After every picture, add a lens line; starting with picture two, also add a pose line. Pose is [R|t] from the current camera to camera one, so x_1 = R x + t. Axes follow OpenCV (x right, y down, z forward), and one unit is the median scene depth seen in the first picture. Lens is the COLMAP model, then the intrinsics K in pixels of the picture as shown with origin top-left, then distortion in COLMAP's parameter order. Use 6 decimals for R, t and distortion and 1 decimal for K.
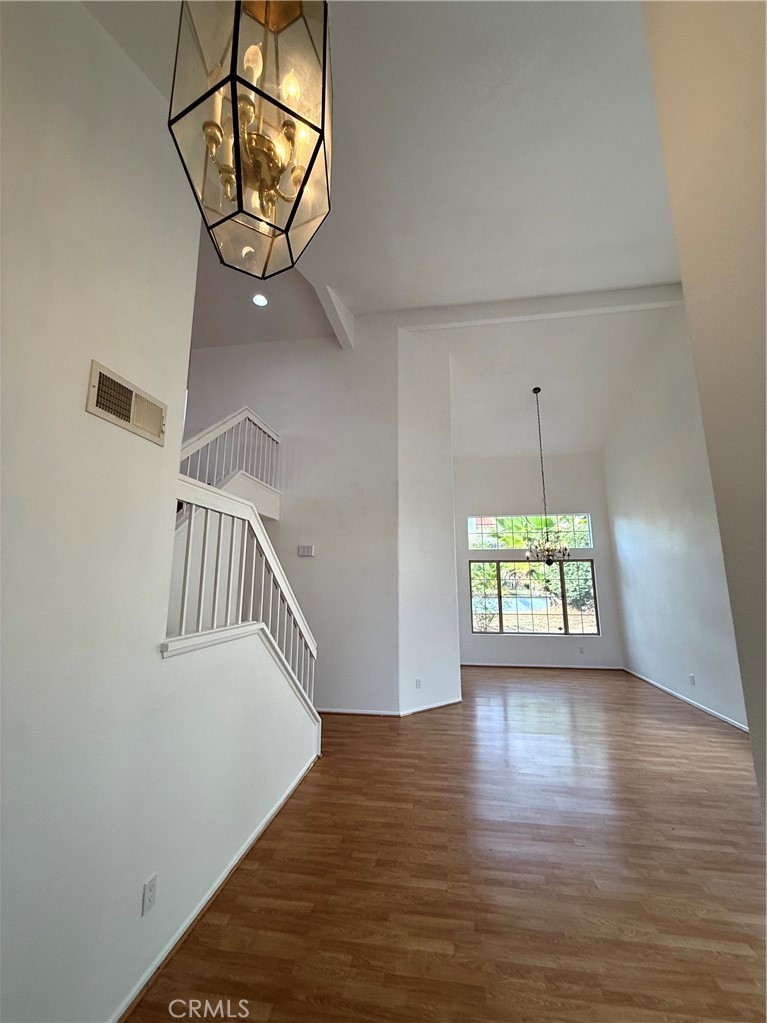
lens RADIAL K [[409.0, 0, 382.6], [0, 409.0, 505.9], [0, 0, 1]] dist [0.000859, -0.000361]
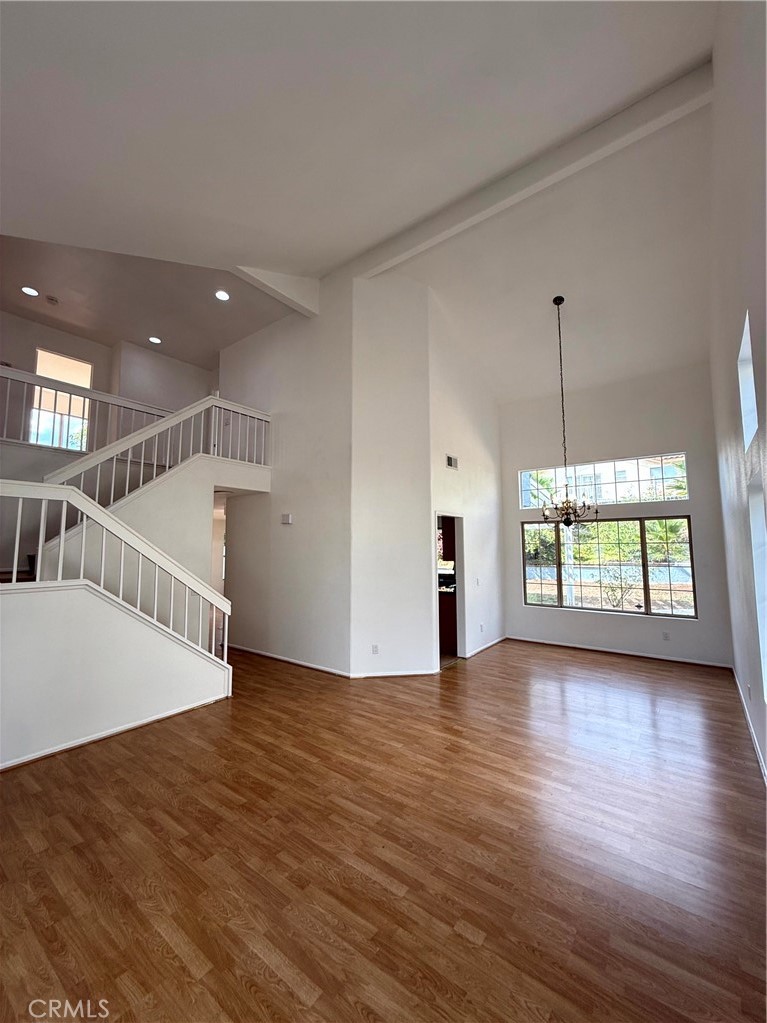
lens RADIAL K [[409.0, 0, 381.2], [0, 409.0, 504.6], [0, 0, 1]] dist [0.000859, -0.000361]
pose [[0.877428, -0.049660, -0.477130, 0.662757], [0.090110, 0.993984, 0.062255, 0.032187], [0.471168, -0.097619, 0.876625, 0.201910]]
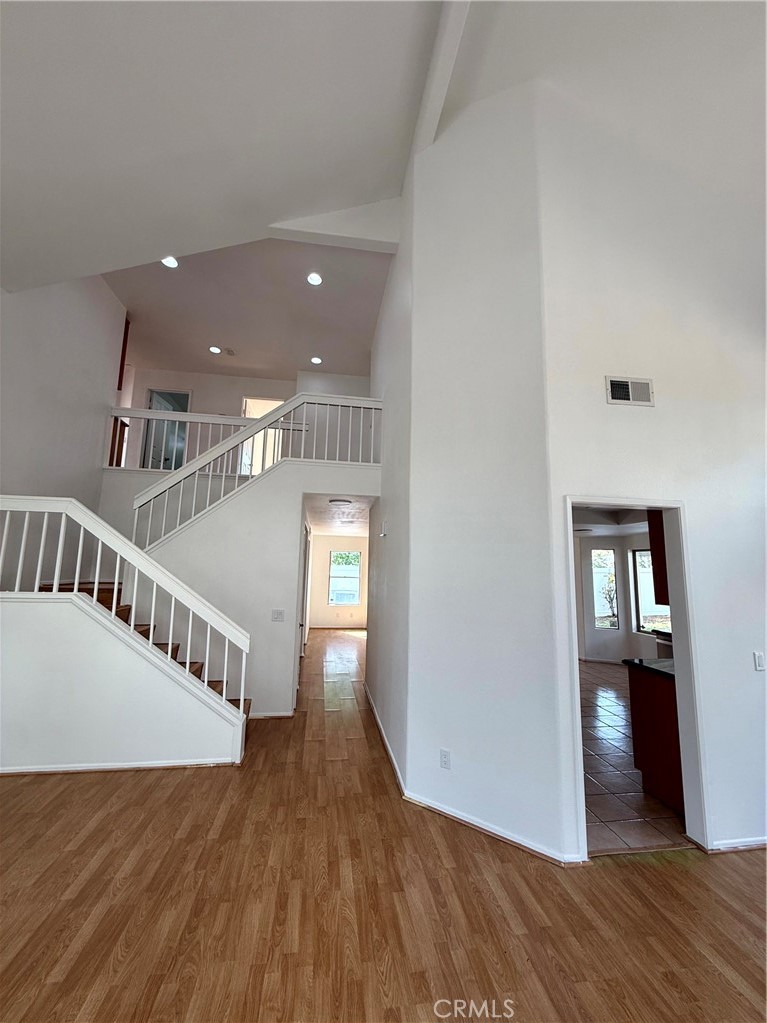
lens RADIAL K [[409.0, 0, 380.6], [0, 409.0, 506.9], [0, 0, 1]] dist [0.000859, -0.000361]
pose [[0.296602, -0.132526, -0.945761, 0.687335], [0.153737, 0.984034, -0.089676, 0.165293], [0.942546, -0.118800, 0.312241, 0.898320]]
